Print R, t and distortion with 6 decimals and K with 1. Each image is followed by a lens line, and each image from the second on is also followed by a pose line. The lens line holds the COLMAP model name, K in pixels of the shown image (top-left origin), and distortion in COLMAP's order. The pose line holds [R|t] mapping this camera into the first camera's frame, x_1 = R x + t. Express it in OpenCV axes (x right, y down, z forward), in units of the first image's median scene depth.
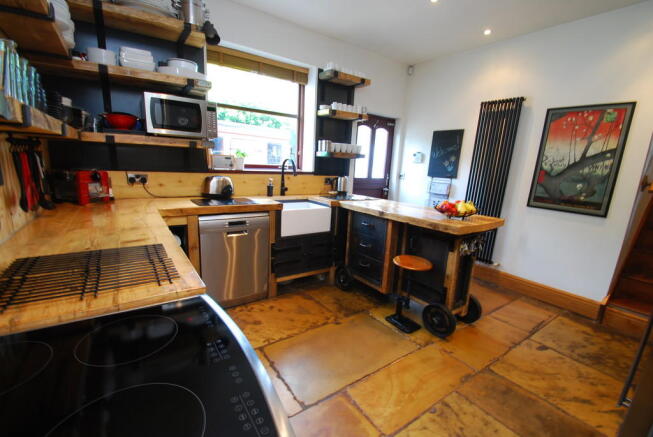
lens RADIAL K [[284.5, 0, 319.6], [0, 284.5, 227.3], [0, 0, 1]] dist [0.002847, -0.010827]
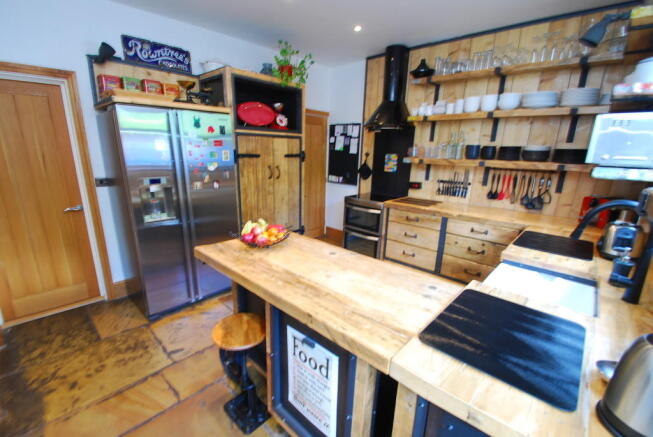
lens RADIAL K [[284.5, 0, 319.6], [0, 284.5, 227.3], [0, 0, 1]] dist [0.002847, -0.010827]
pose [[-0.974959, -0.005551, -0.222315, 0.509470], [-0.109909, 0.881090, 0.460001, -0.454451], [0.193326, 0.472916, -0.859637, 1.705300]]
